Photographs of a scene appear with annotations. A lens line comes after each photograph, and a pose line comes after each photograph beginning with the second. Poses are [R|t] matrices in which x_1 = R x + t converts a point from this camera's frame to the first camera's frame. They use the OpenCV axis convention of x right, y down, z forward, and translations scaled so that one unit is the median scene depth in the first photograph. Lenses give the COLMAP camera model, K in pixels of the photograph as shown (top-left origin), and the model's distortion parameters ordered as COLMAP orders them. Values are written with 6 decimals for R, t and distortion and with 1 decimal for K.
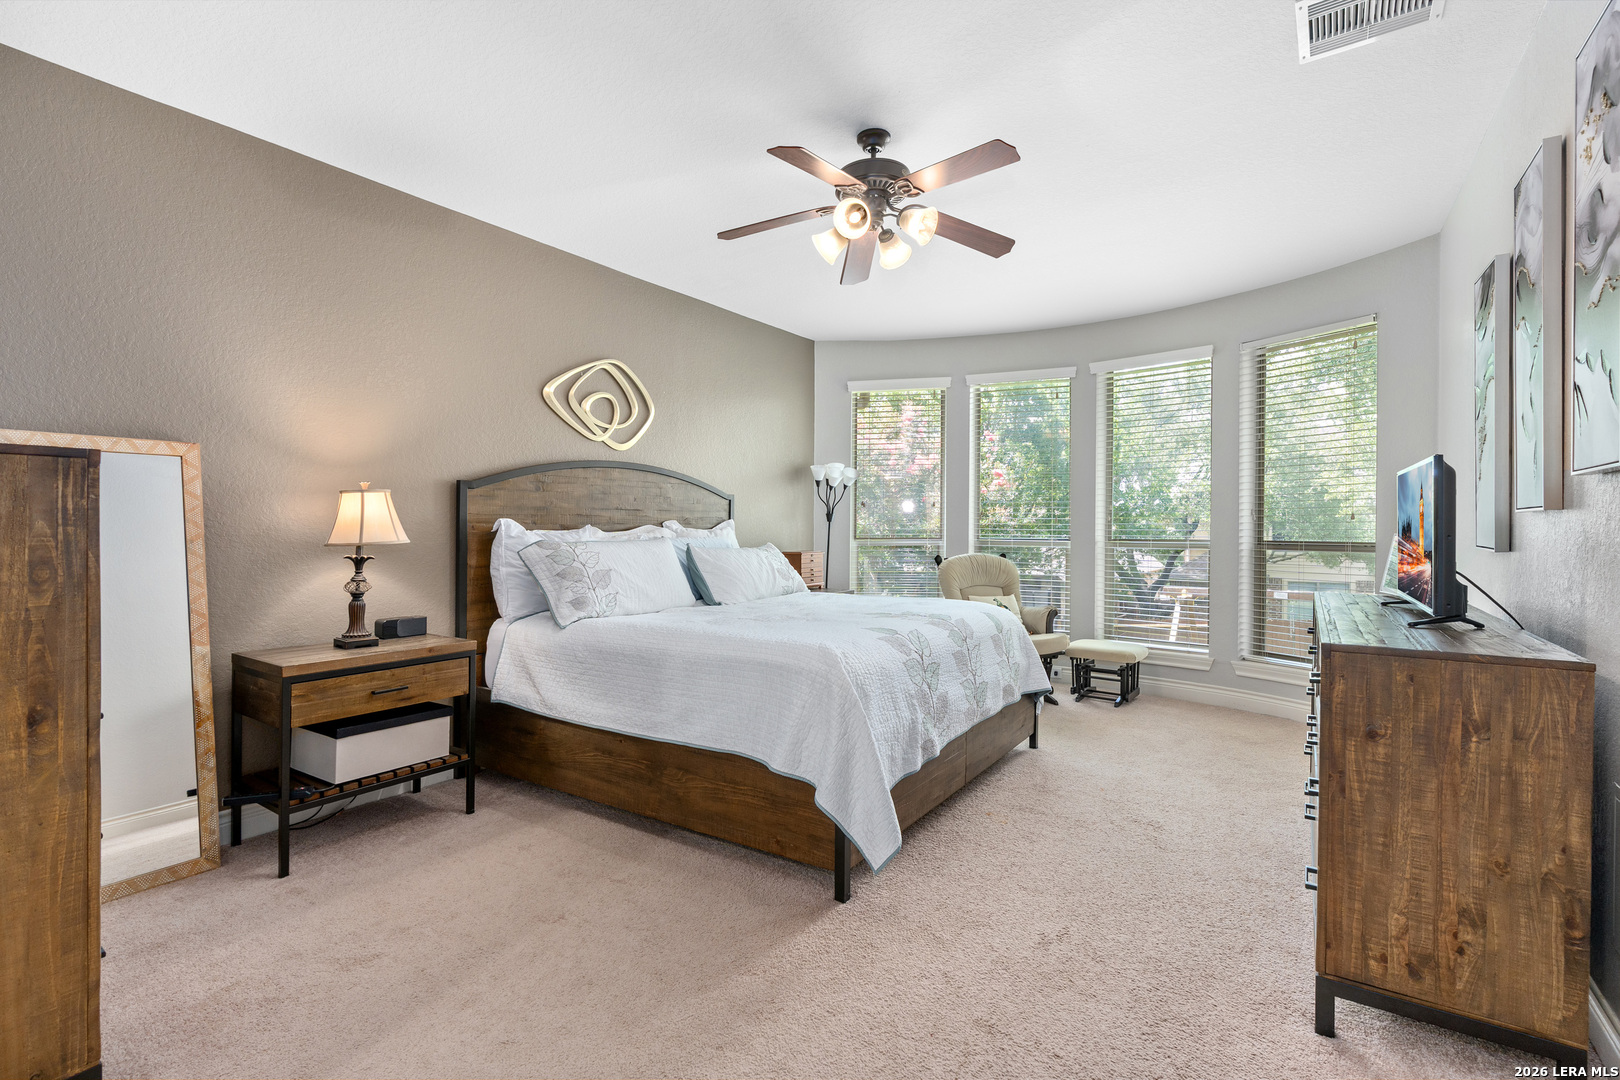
lens RADIAL K [[742.1, 0, 793.4], [0, 742.1, 535.3], [0, 0, 1]] dist [-0.005996, -0.000264]
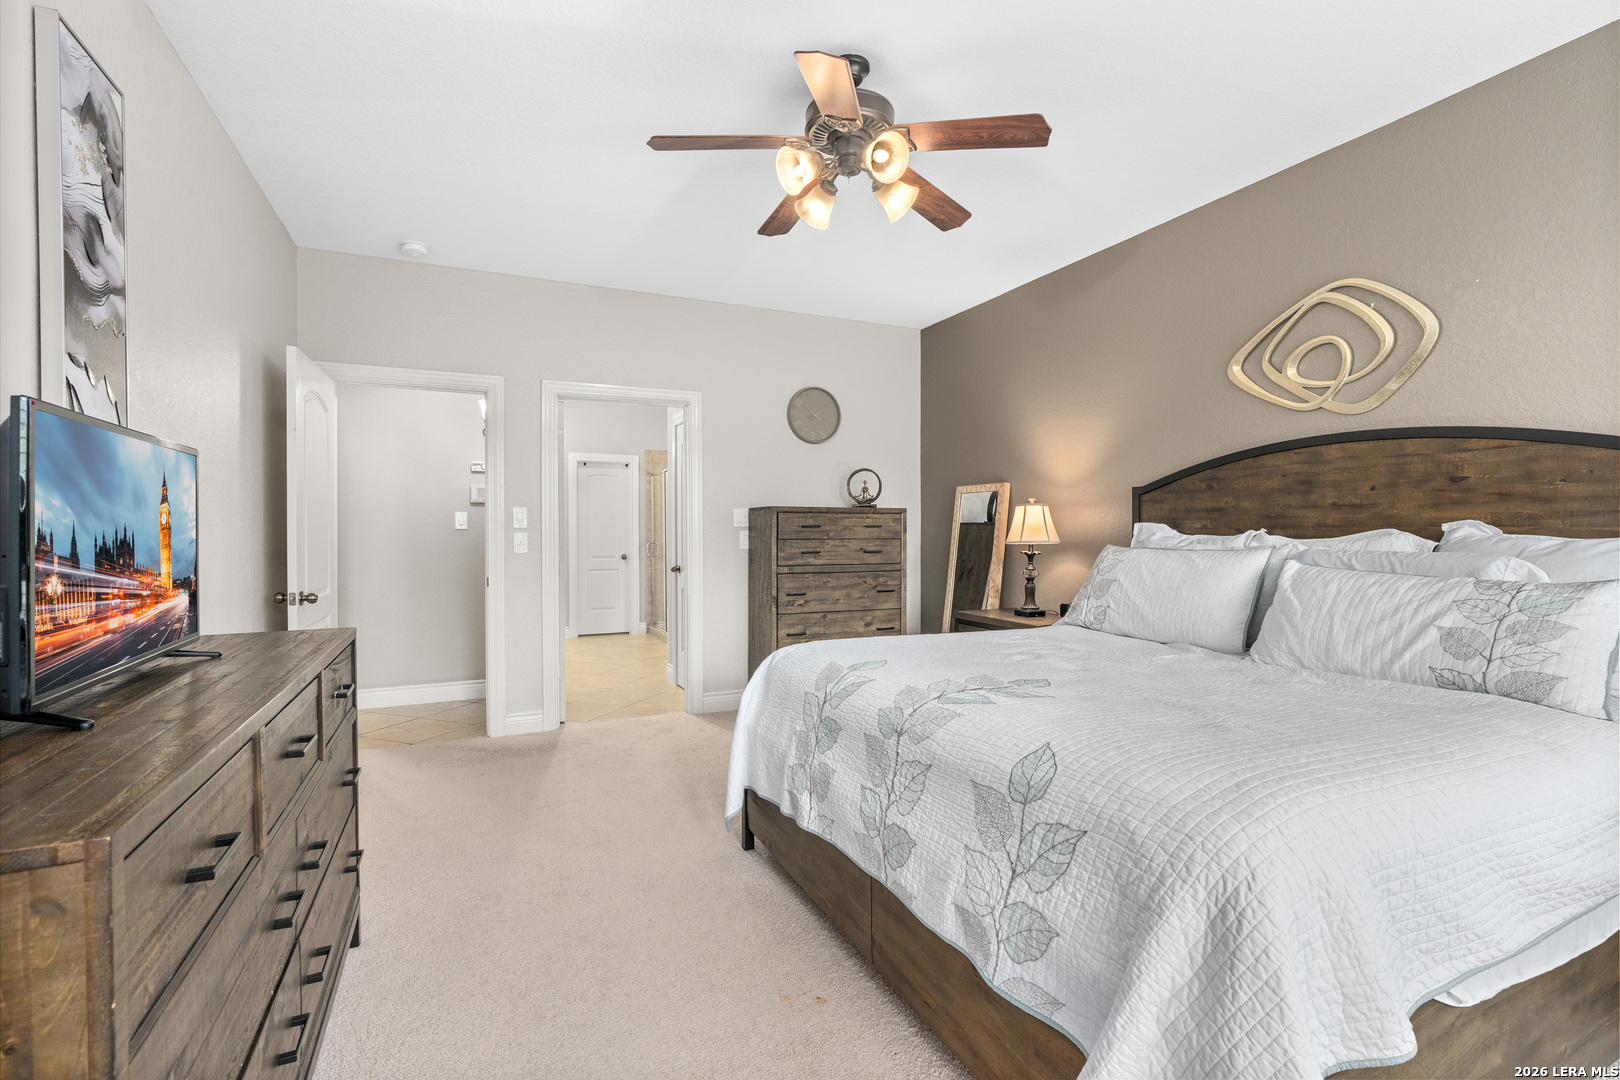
lens RADIAL K [[739.0, 0, 807.8], [0, 739.0, 600.6], [0, 0, 1]] dist [-0.000540, 0.000350]
pose [[-0.561585, 0.075681, -0.823951, 0.795693], [-0.002331, 0.995660, 0.093041, -0.010665], [0.827416, 0.054171, -0.558971, 1.312098]]
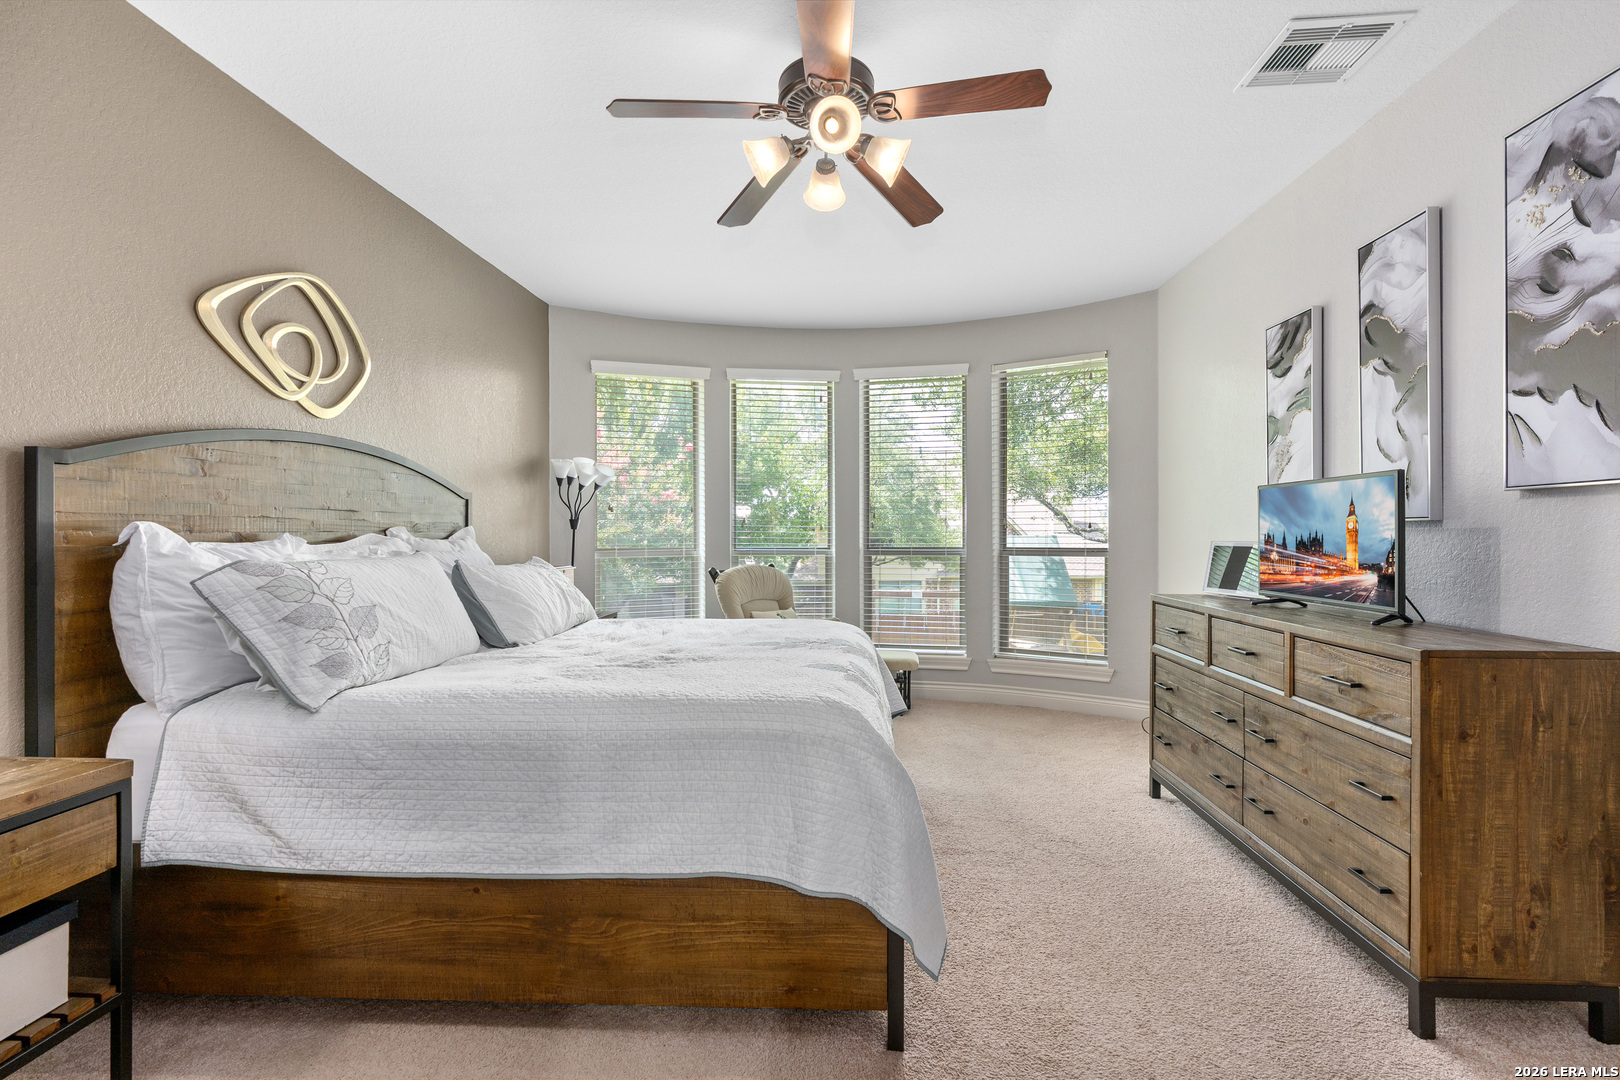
lens RADIAL K [[729.2, 0, 757.0], [0, 729.2, 543.7], [0, 0, 1]] dist [-0.003257, -0.000514]
pose [[0.855555, -0.007634, 0.517655, -0.321391], [0.007462, 0.999969, 0.002413, -0.004896], [-0.517657, 0.001798, 0.855586, 0.349656]]
